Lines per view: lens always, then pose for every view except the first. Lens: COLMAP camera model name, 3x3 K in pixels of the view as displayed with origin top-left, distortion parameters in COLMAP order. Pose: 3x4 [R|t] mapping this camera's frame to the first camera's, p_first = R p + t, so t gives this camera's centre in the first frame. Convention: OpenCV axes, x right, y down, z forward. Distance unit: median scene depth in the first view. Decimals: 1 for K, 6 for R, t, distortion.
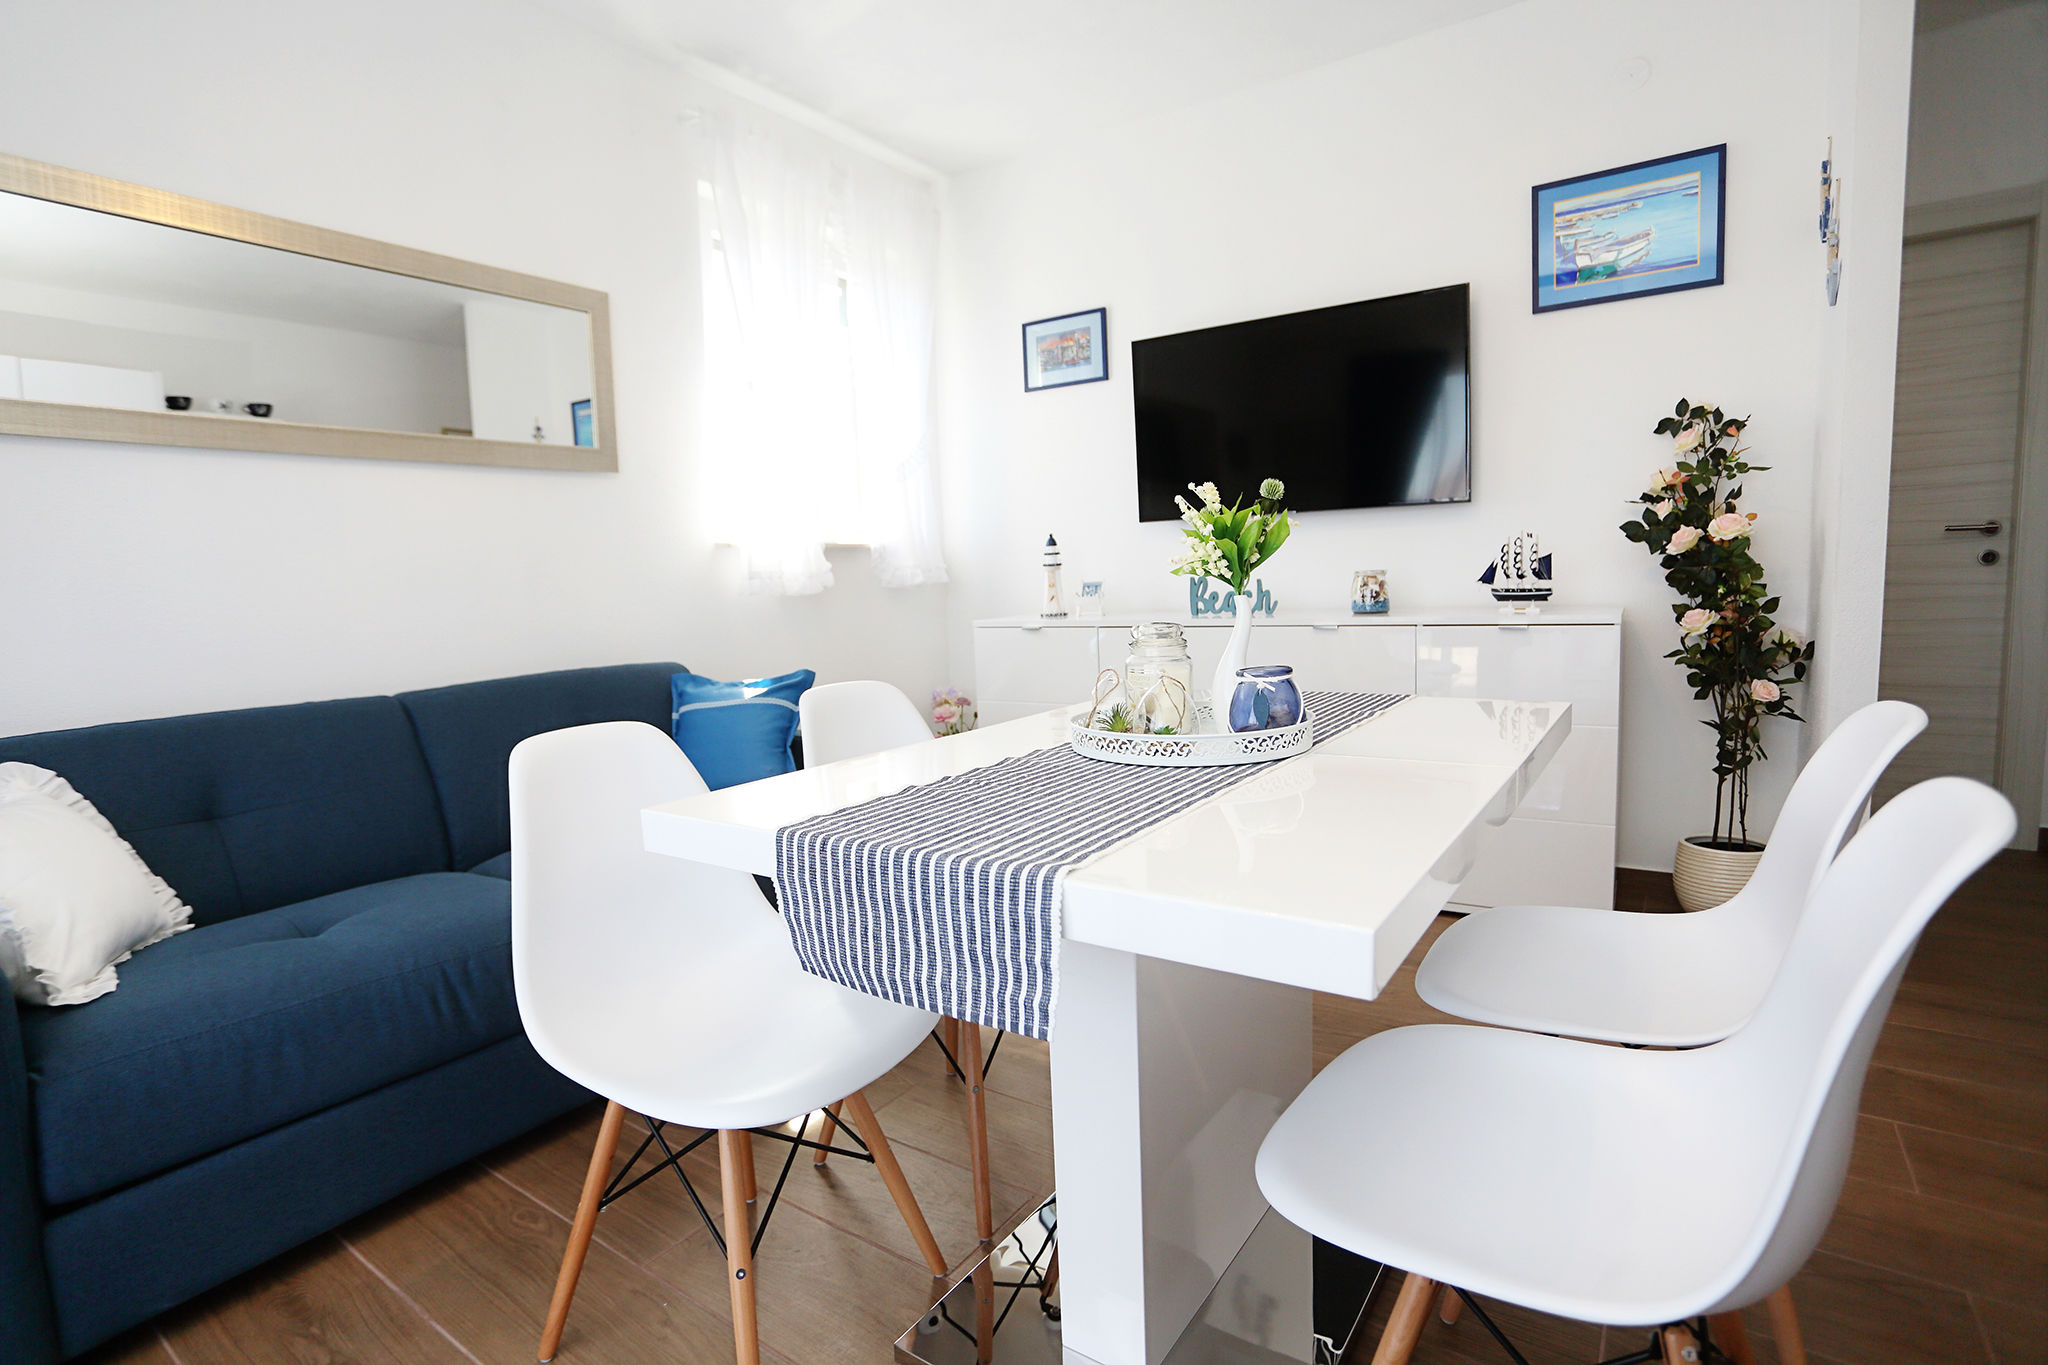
lens RADIAL K [[949.6, 0, 1024.0], [0, 949.6, 682.5], [0, 0, 1]] dist [-0.054295, 0.020889]
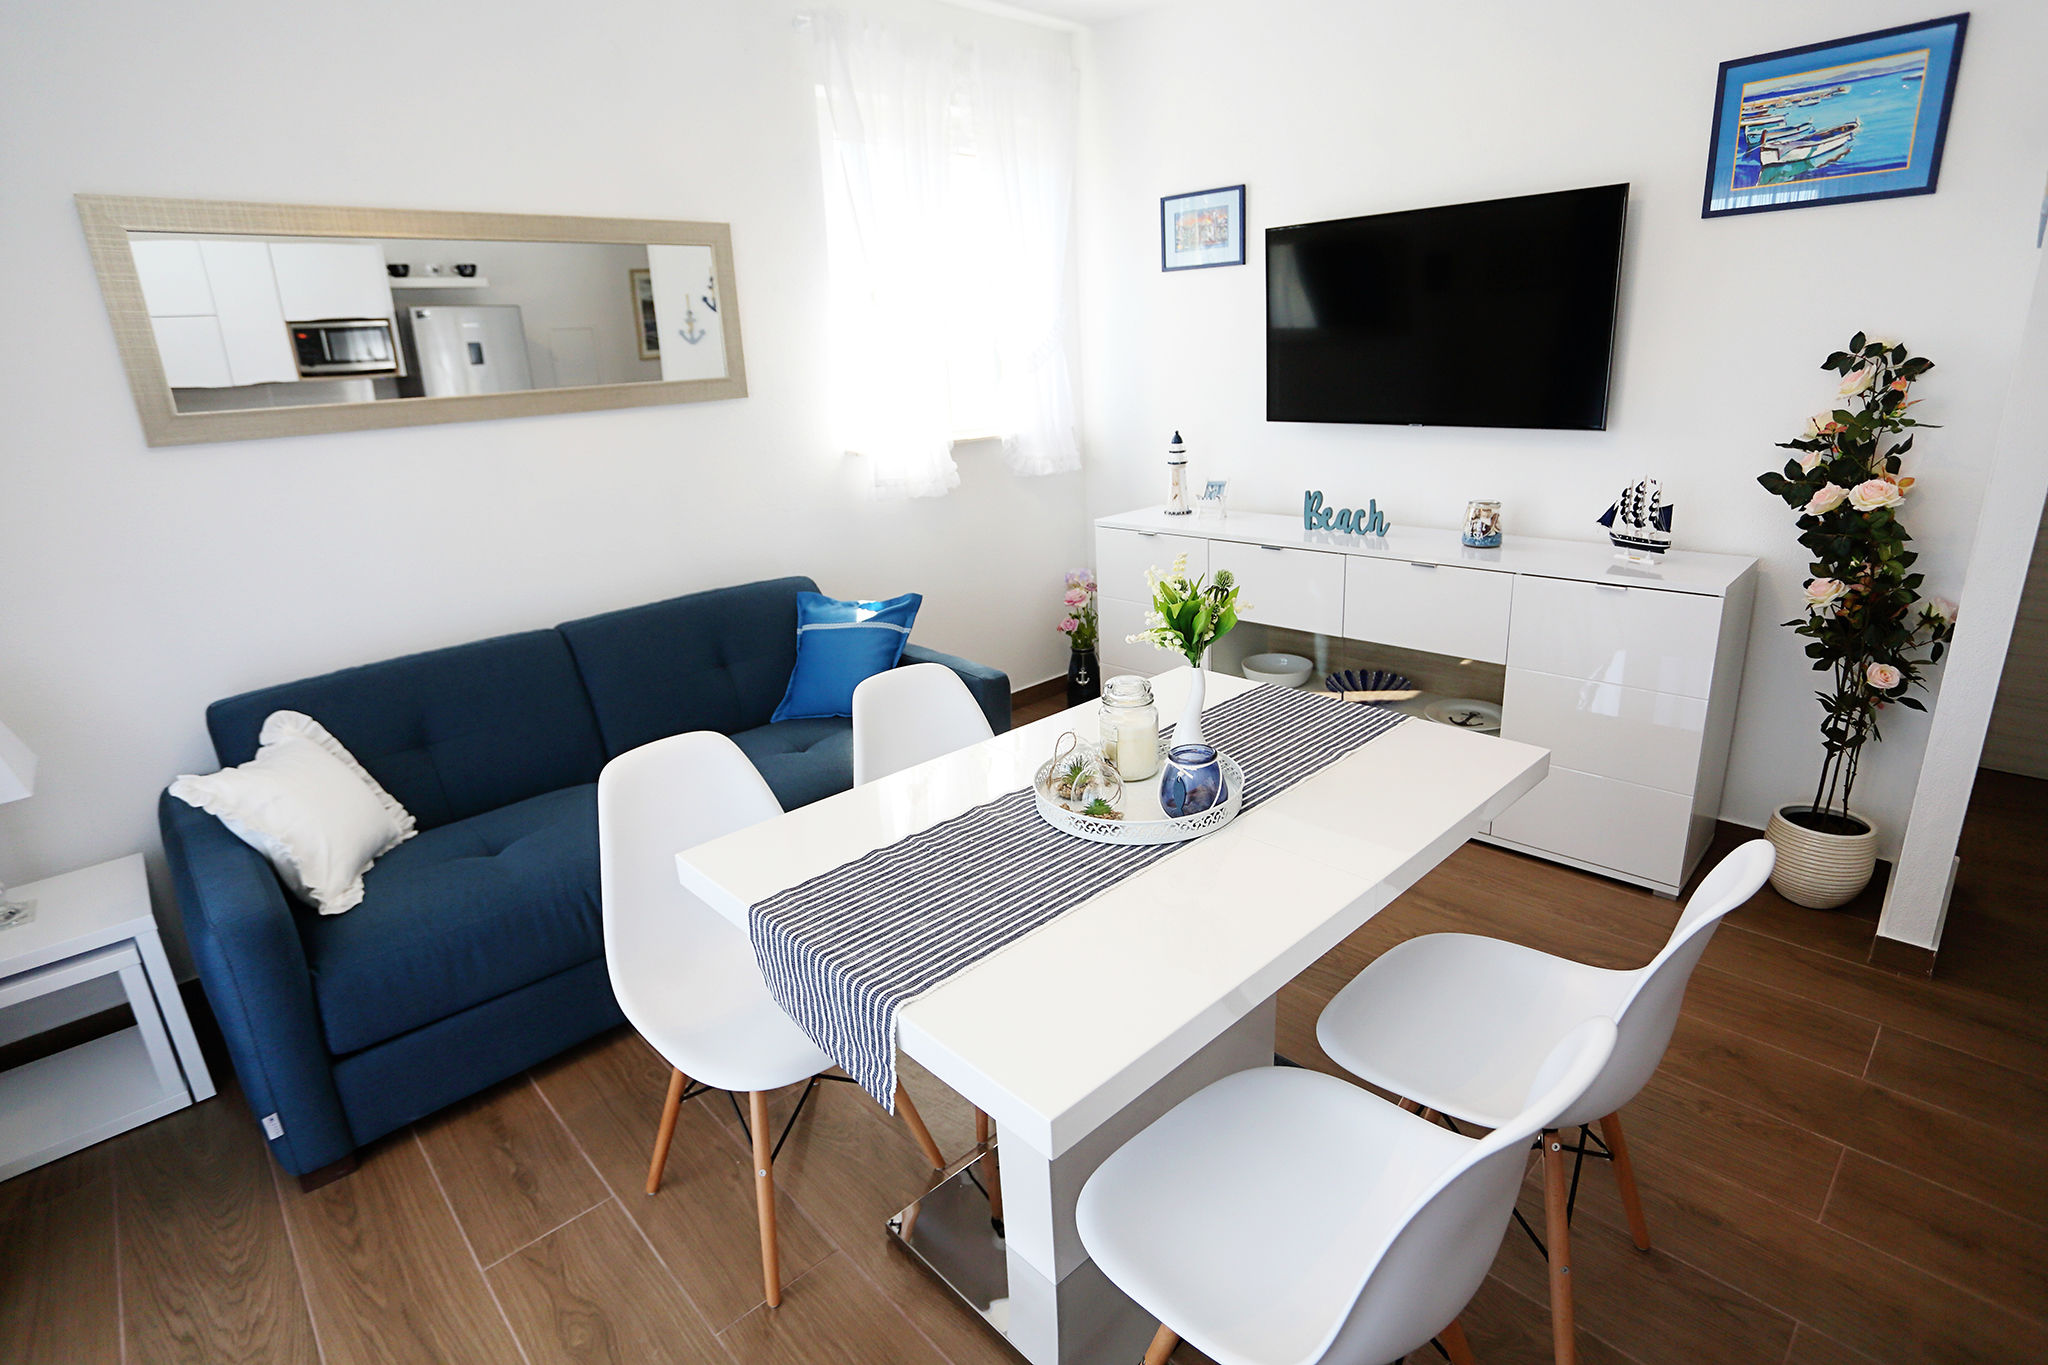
lens RADIAL K [[977.7, 0, 1066.2], [0, 977.7, 655.3], [0, 0, 1]] dist [-0.050839, 0.021904]
pose [[0.983858, 0.052319, -0.171129, 0.140758], [-0.019196, 0.981644, 0.189754, -0.162893], [0.177916, -0.183406, 0.966803, -0.066426]]
